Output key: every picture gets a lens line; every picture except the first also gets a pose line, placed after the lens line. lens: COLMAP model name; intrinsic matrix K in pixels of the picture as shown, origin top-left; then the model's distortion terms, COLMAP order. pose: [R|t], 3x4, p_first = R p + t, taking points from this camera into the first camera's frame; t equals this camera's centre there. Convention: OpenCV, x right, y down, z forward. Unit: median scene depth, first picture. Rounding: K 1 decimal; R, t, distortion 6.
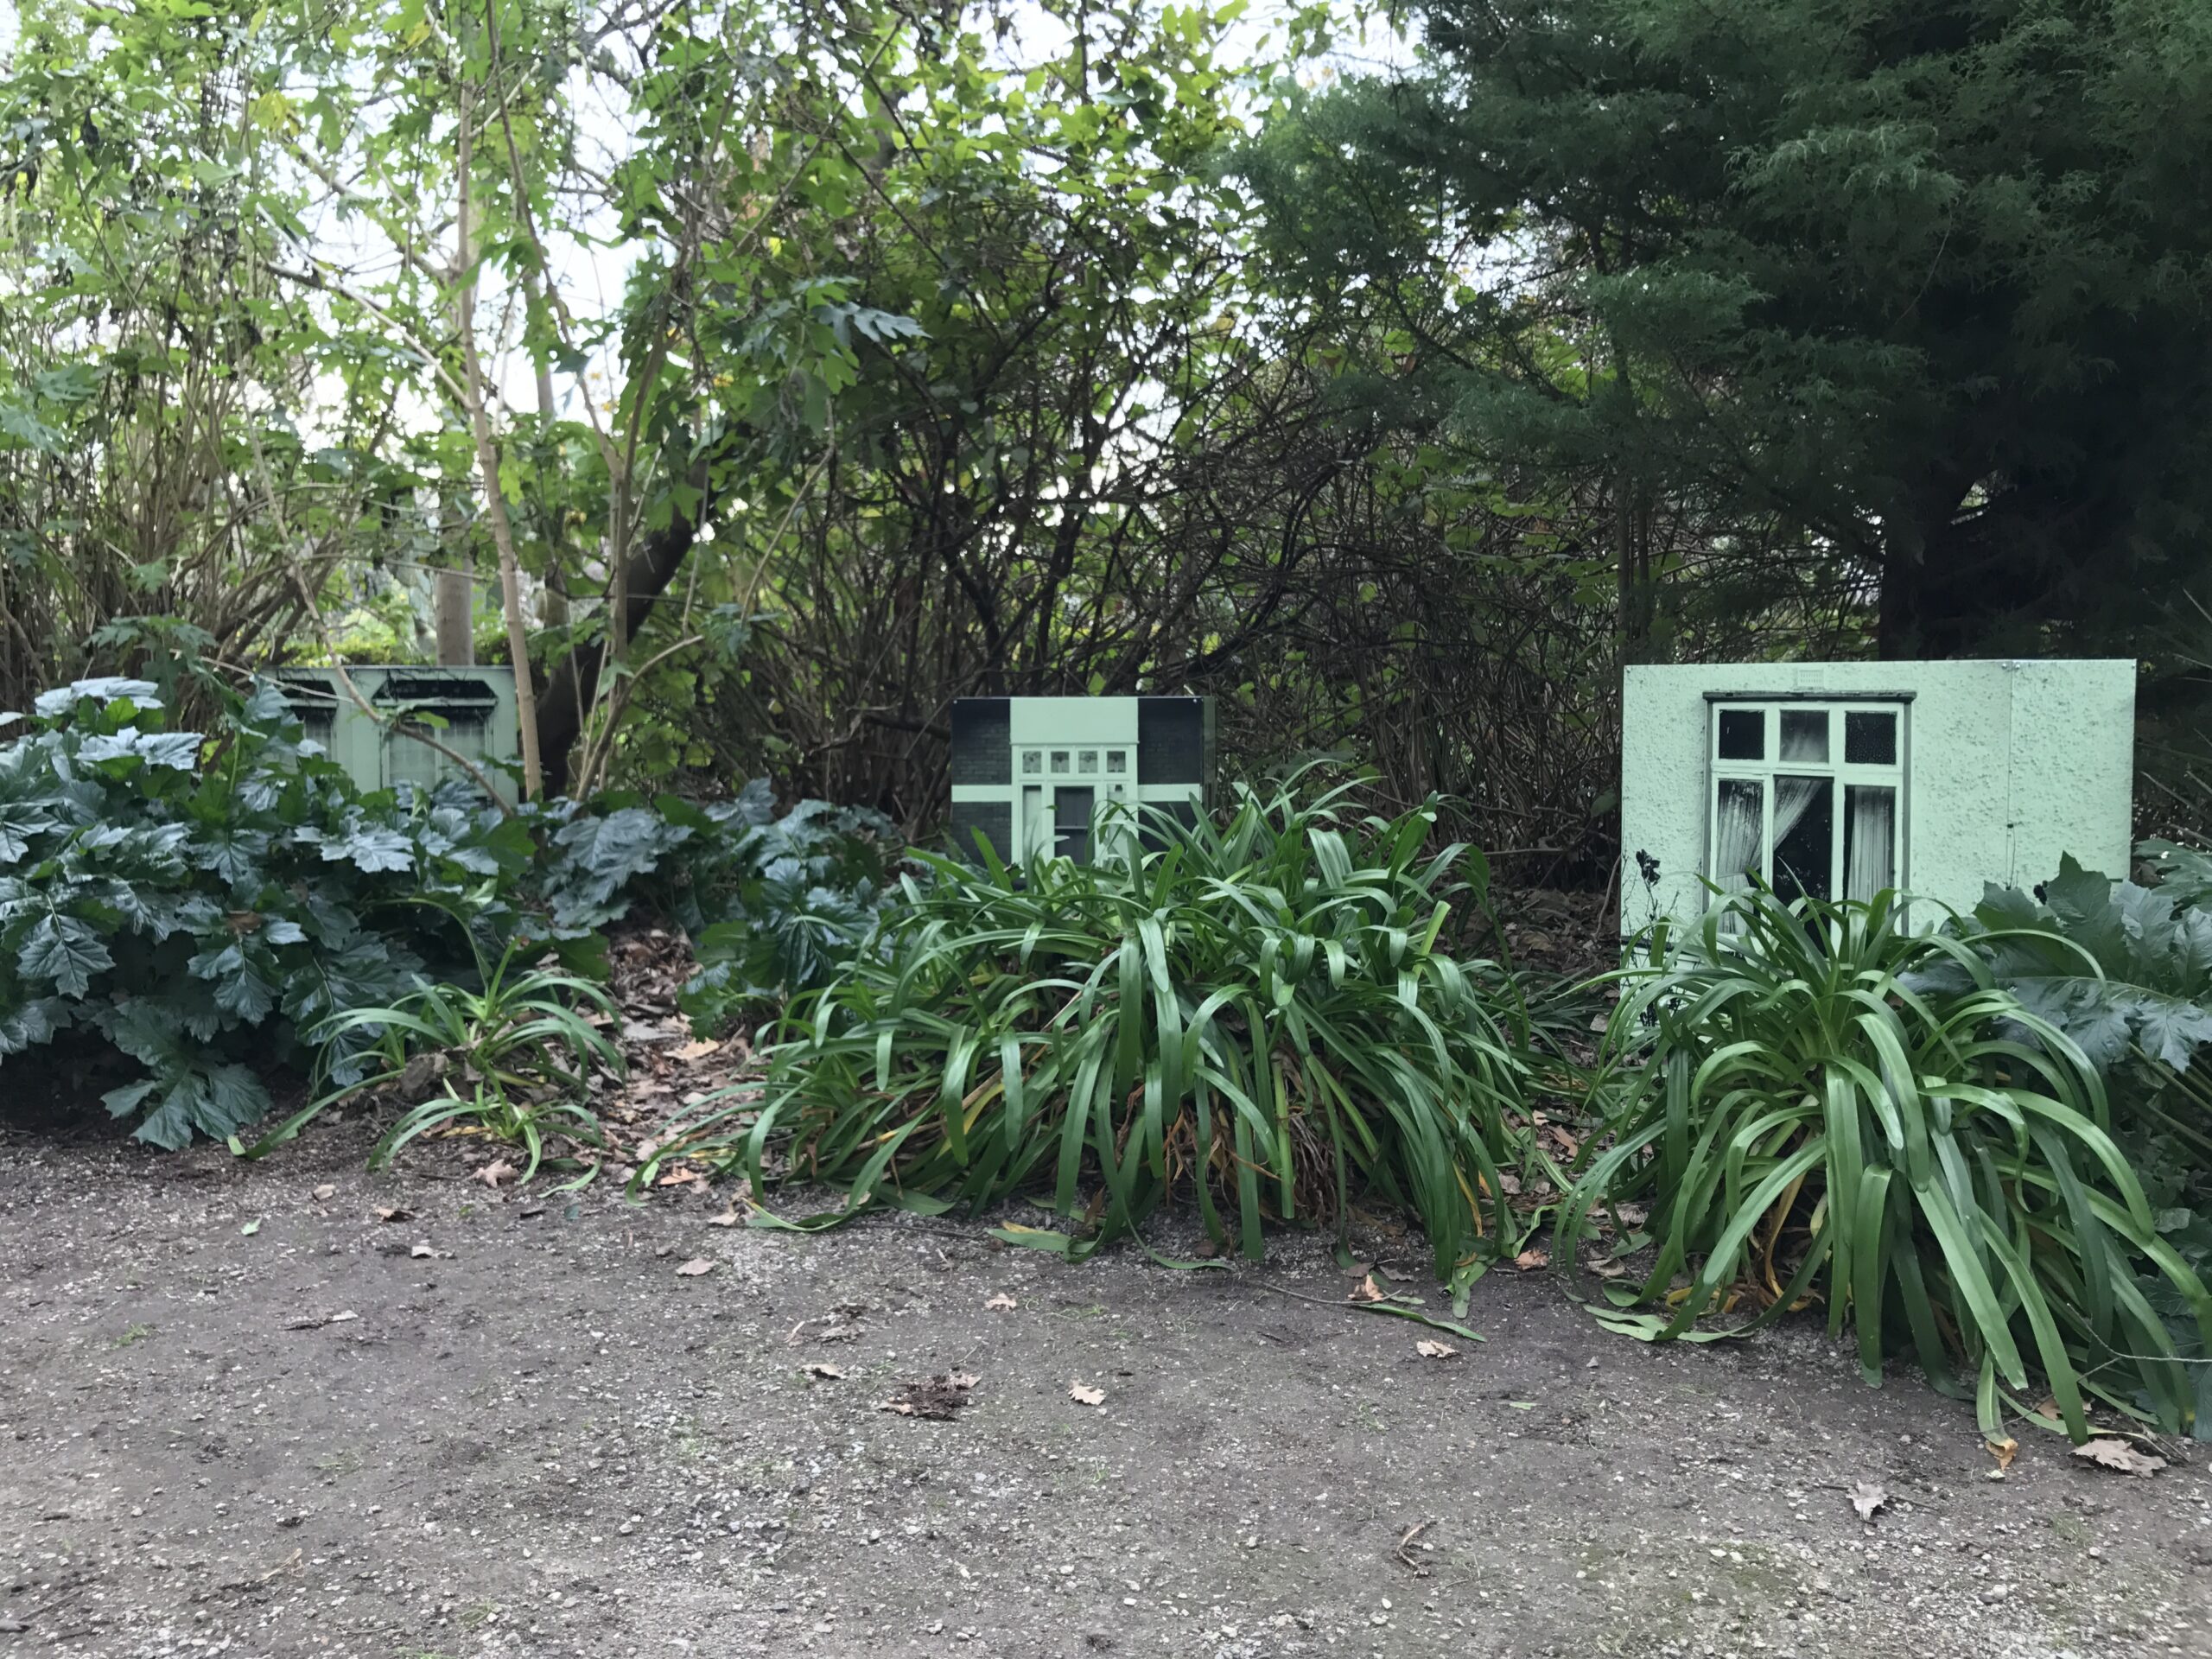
lens RADIAL K [[1908.7, 0, 1106.0], [0, 1908.7, 829.5], [0, 0, 1]] dist [0.084151, -0.120721]
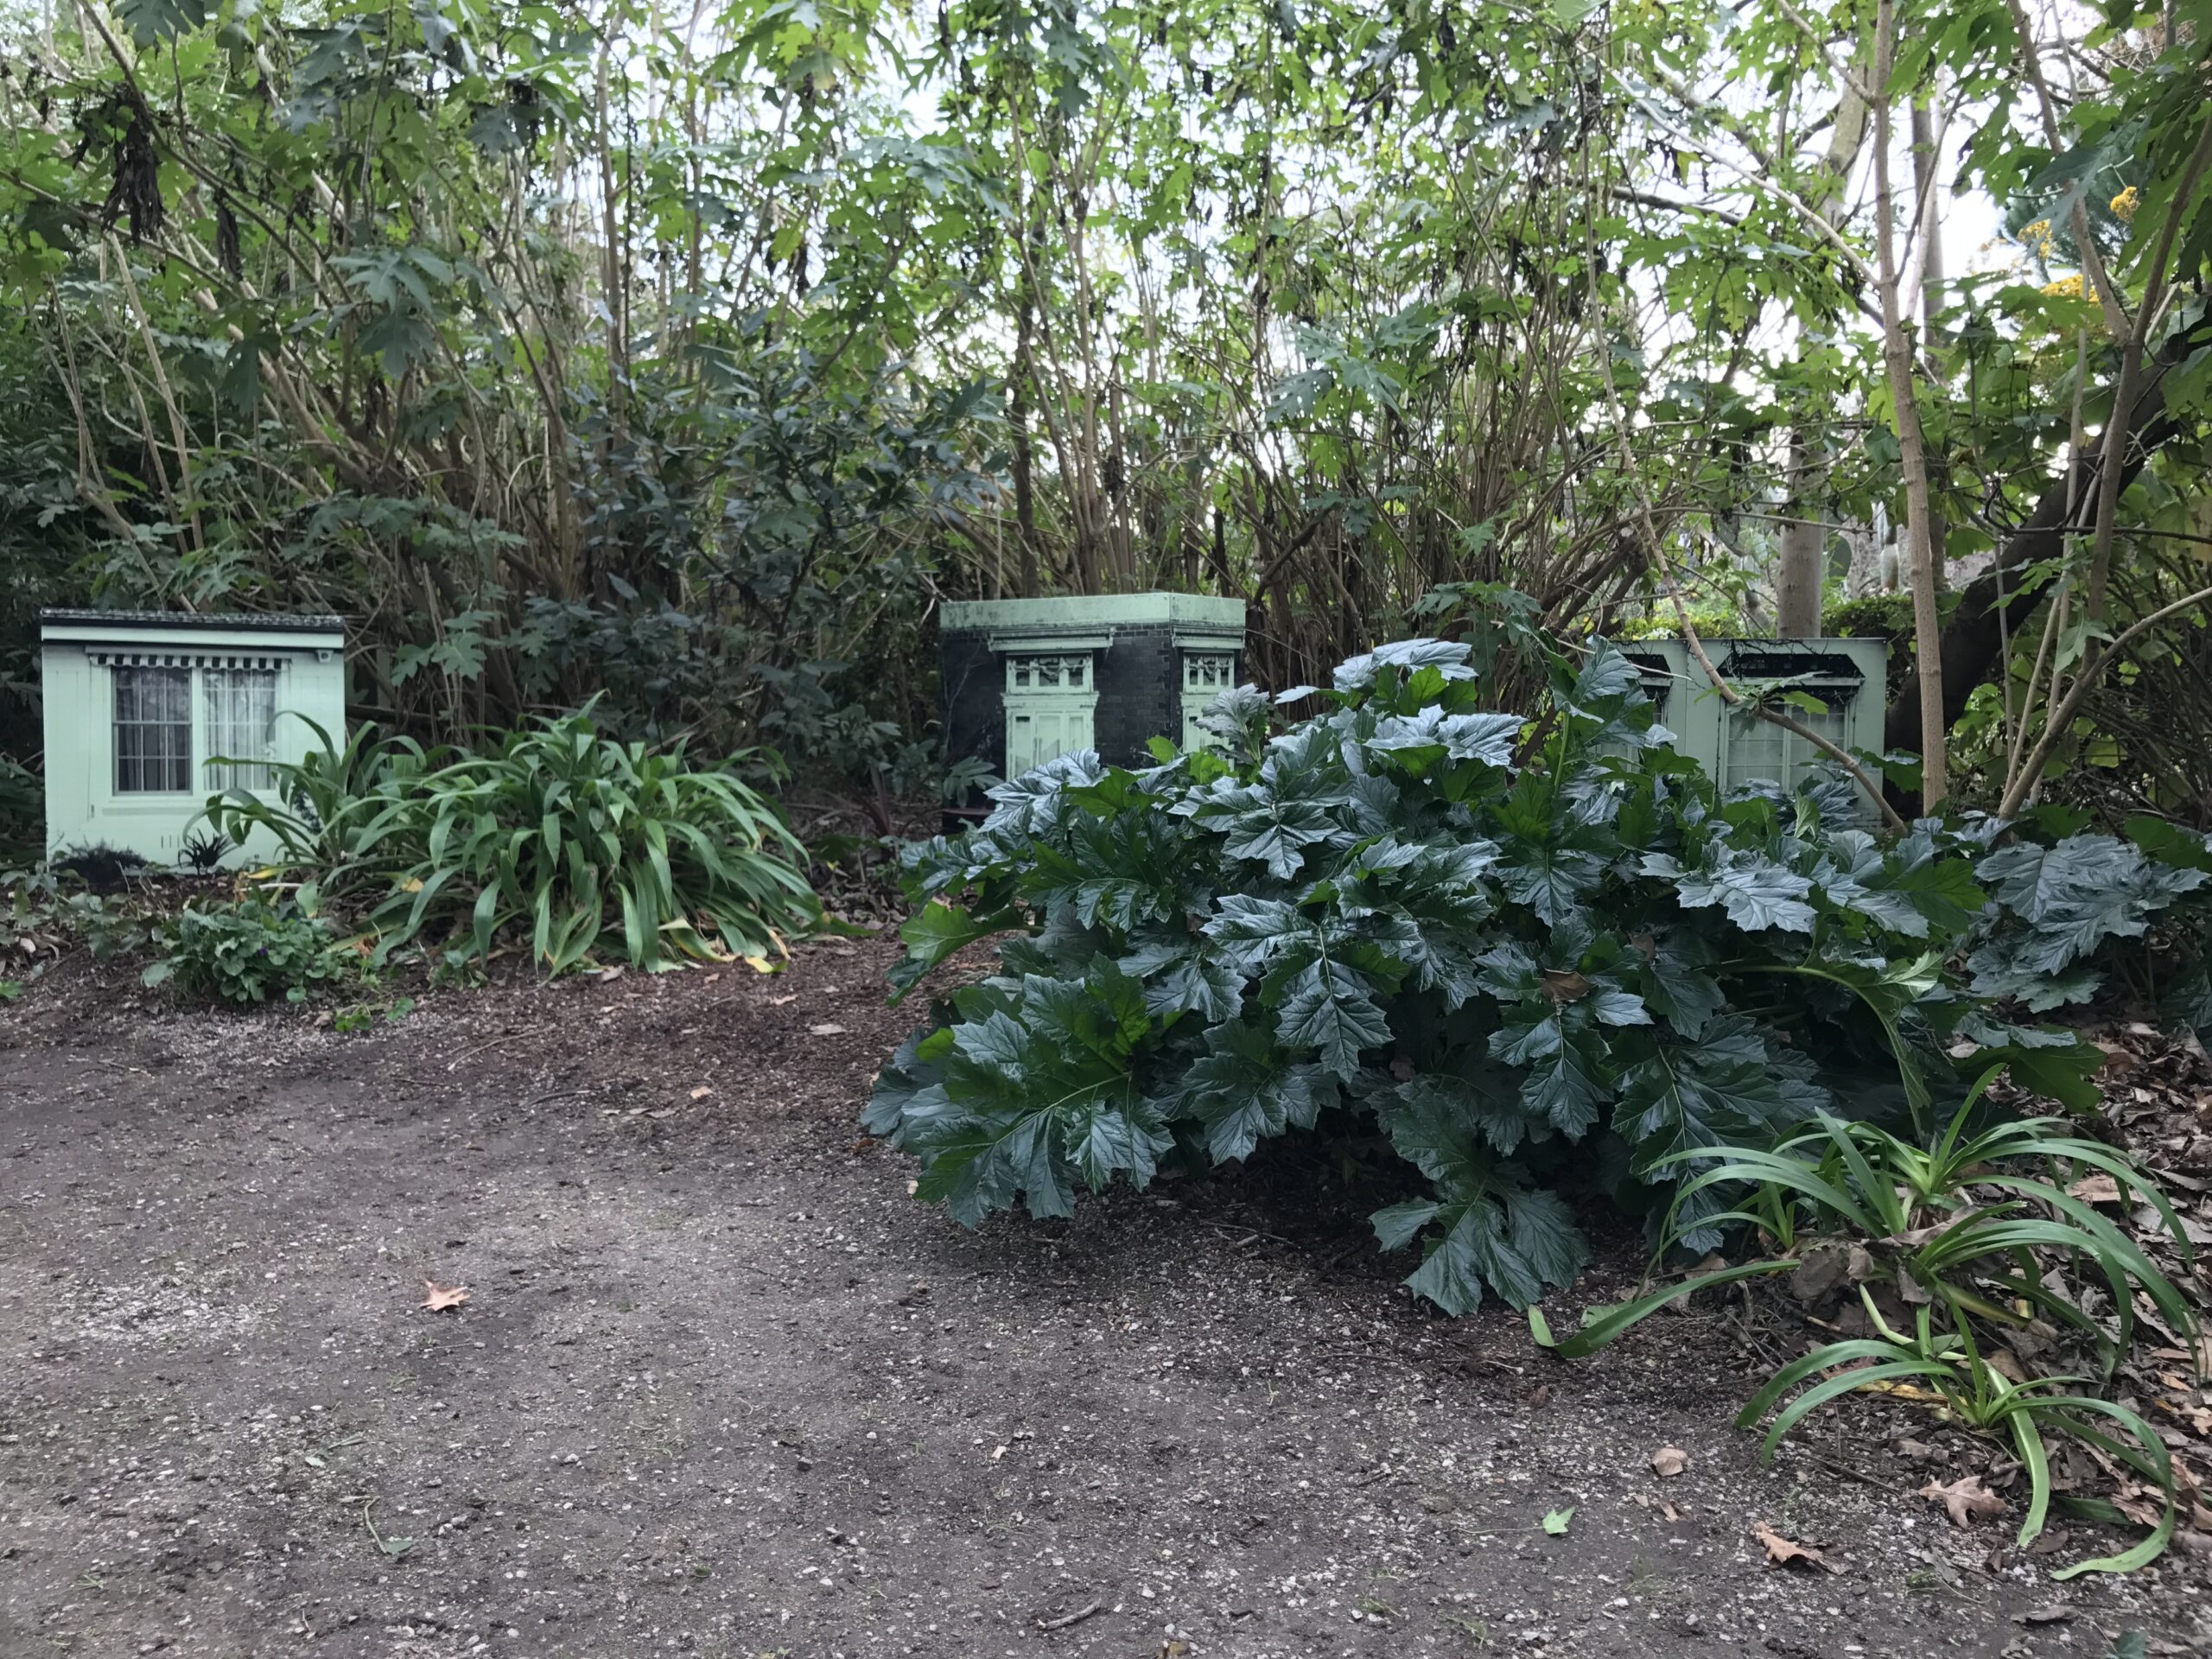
lens RADIAL K [[1908.7, 0, 1106.0], [0, 1908.7, 829.5], [0, 0, 1]] dist [0.084151, -0.120721]
pose [[0.797096, 0.053018, -0.601520, -0.164712], [-0.049095, 0.998530, 0.022954, -0.016145], [0.601853, 0.011235, 0.798528, 0.346726]]
